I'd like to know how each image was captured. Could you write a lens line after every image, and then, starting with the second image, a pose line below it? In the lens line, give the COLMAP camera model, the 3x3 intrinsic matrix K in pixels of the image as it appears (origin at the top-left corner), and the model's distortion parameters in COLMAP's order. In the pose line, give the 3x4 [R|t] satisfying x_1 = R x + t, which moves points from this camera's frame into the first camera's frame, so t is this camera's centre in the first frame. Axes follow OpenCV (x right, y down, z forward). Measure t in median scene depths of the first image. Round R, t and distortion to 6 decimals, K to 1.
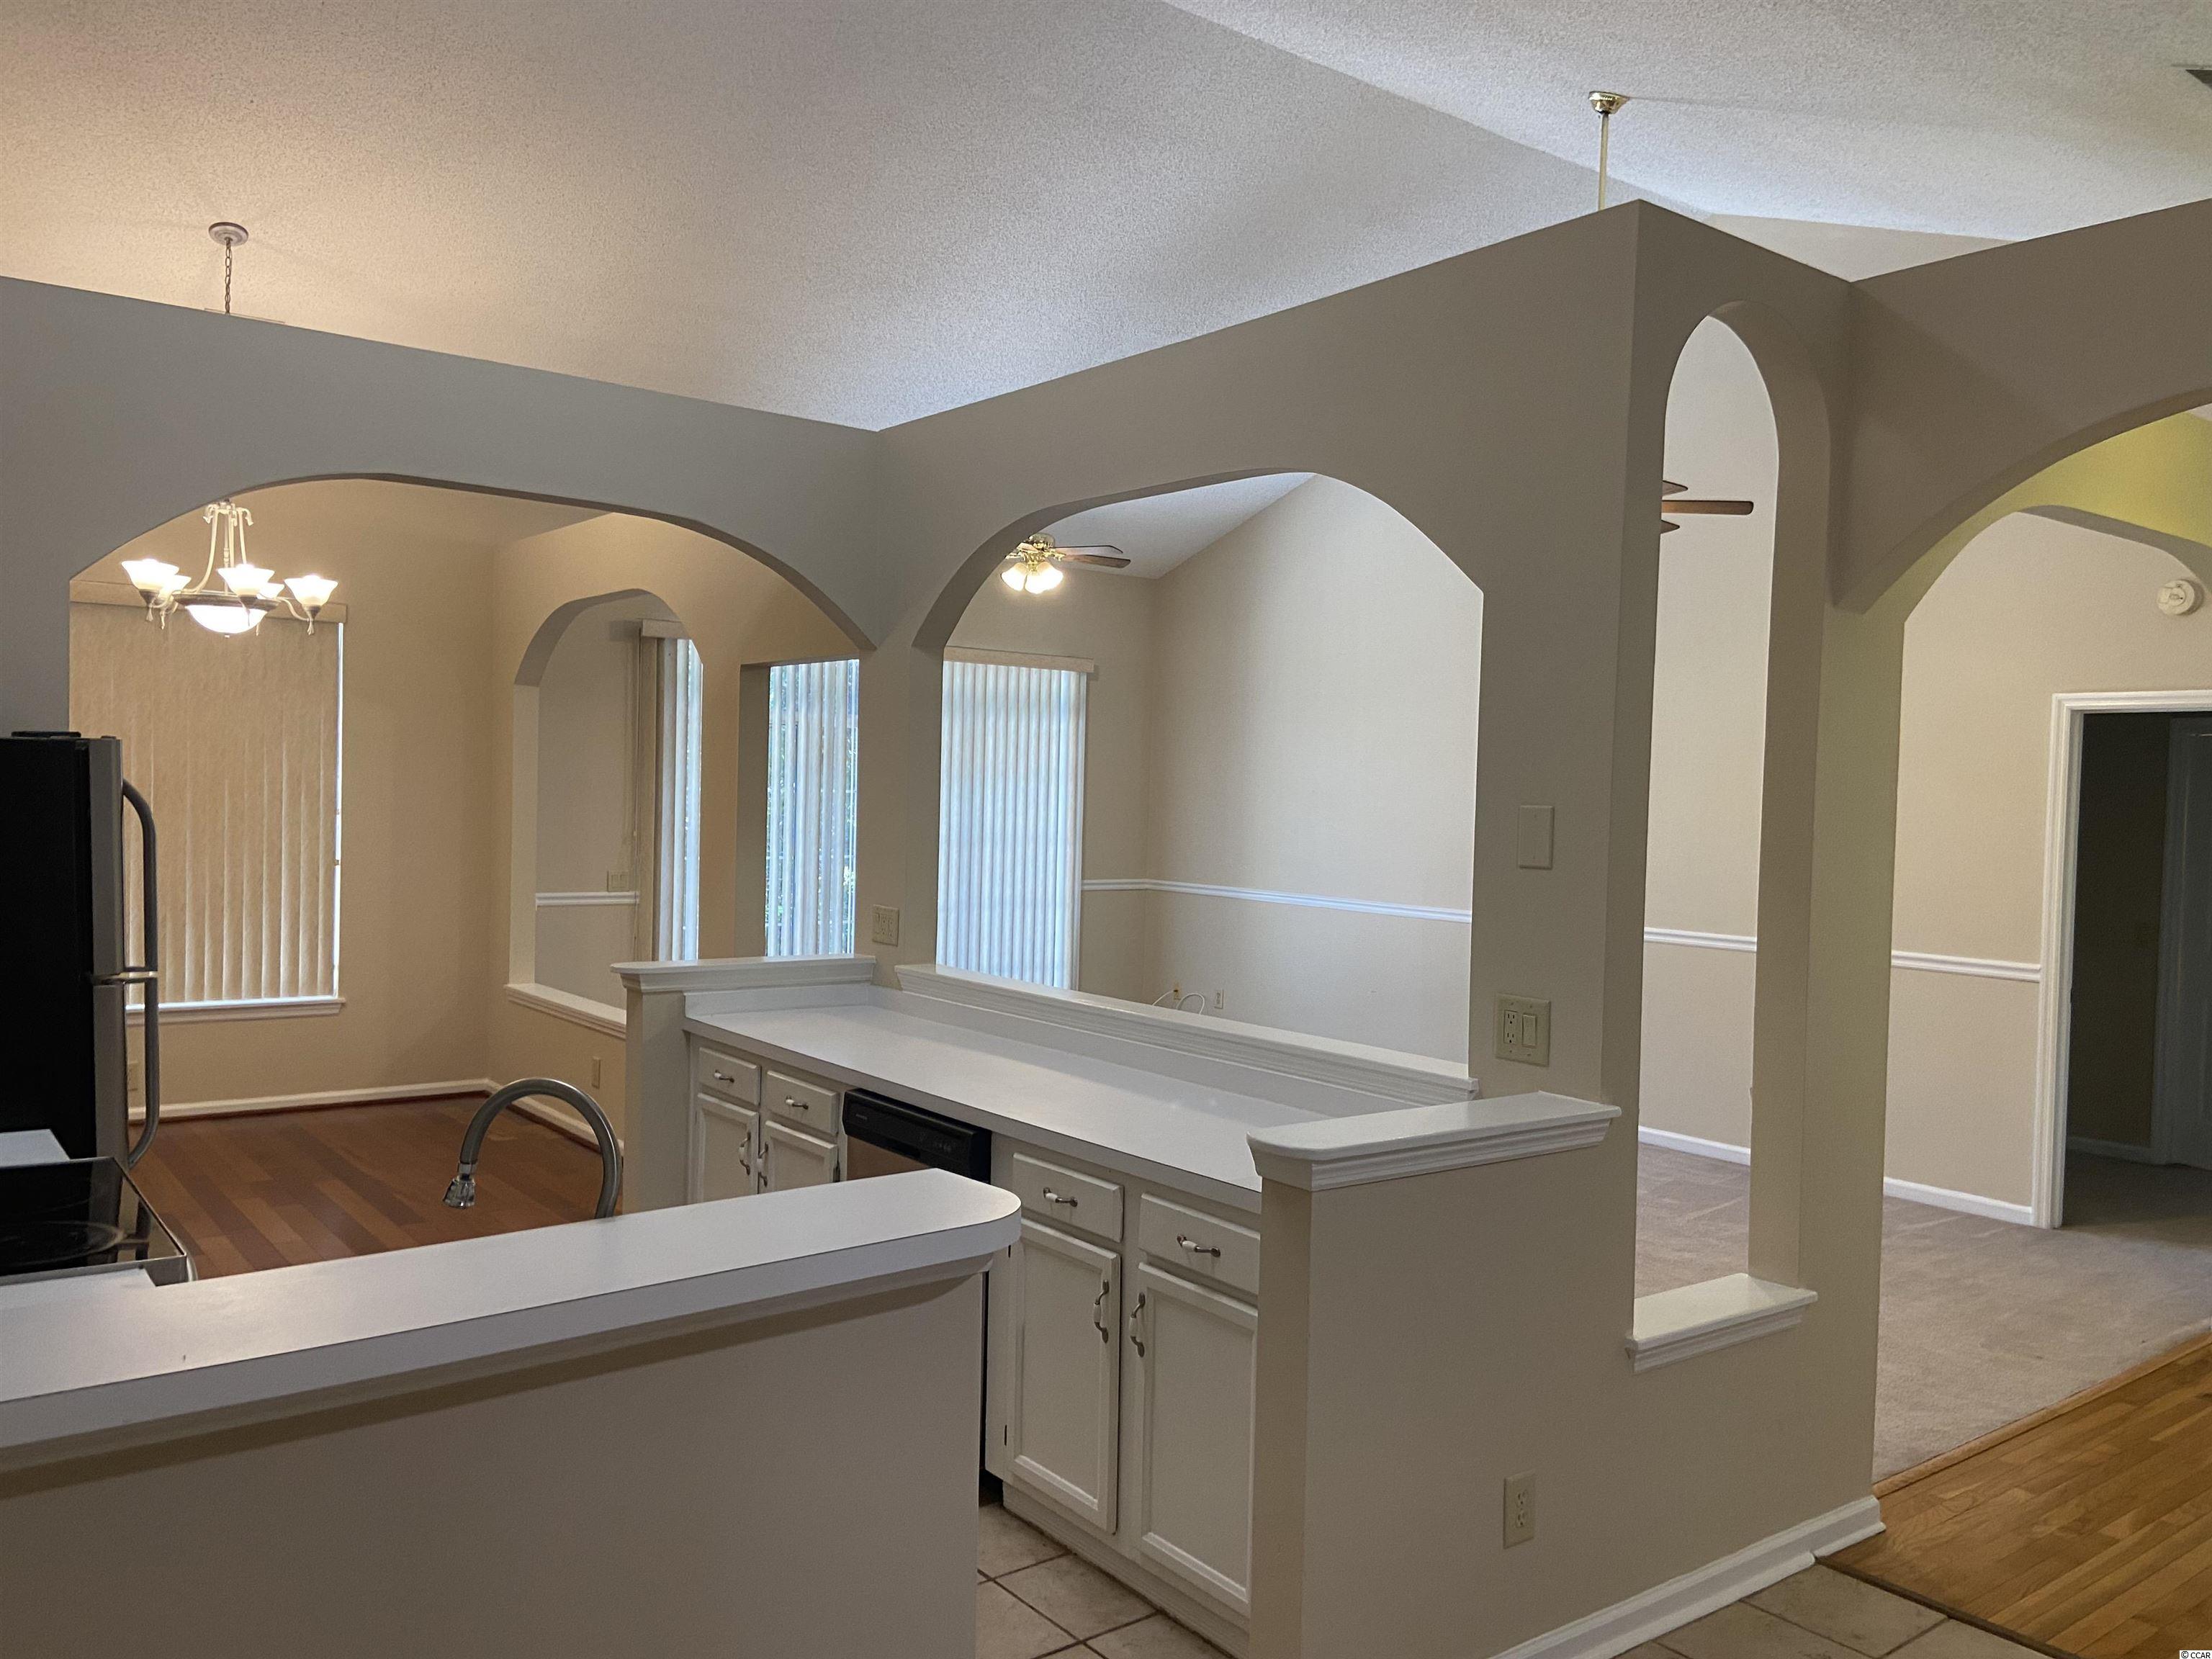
lens RADIAL K [[1672.4, 0, 1095.6], [0, 1672.4, 830.0], [0, 0, 1]] dist [0.078052, -0.089966]
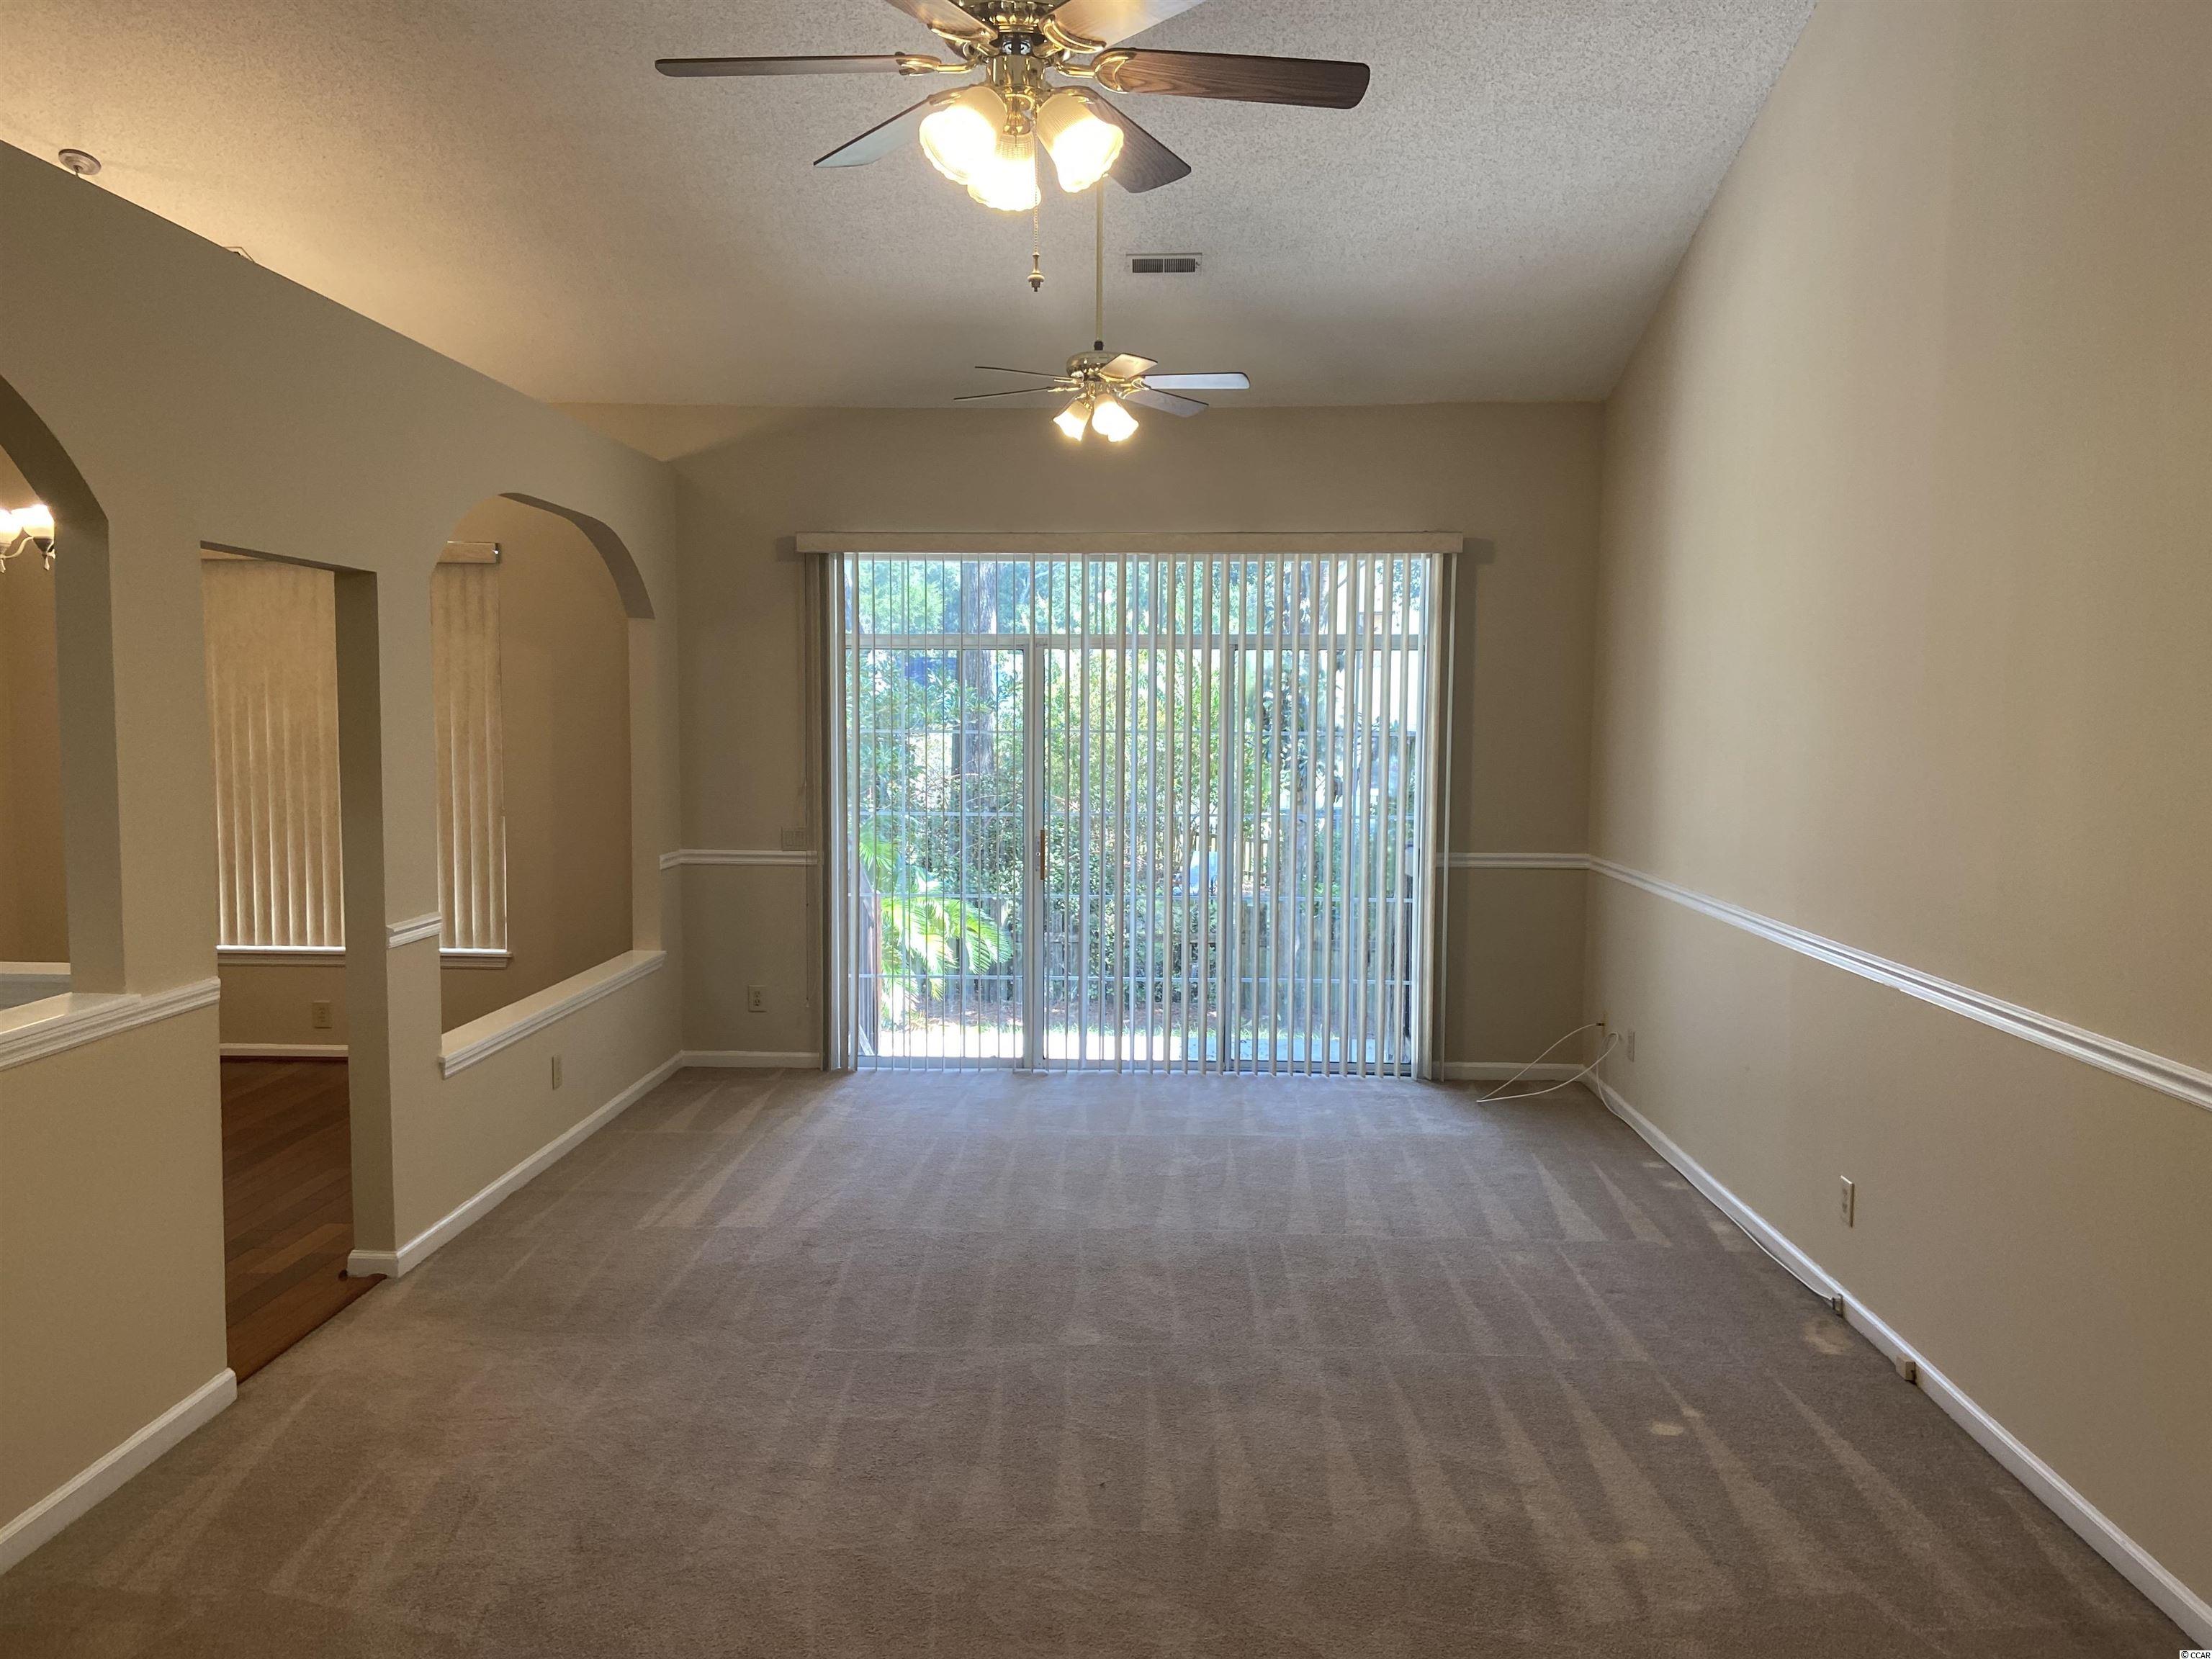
lens RADIAL K [[1672.4, 0, 1091.8], [0, 1672.4, 818.6], [0, 0, 1]] dist [0.078052, -0.089966]
pose [[0.750569, 0.015557, -0.660609, 0.408906], [-0.002595, 0.999785, 0.020596, 0.001909], [0.660787, -0.013745, 0.750448, 0.454053]]
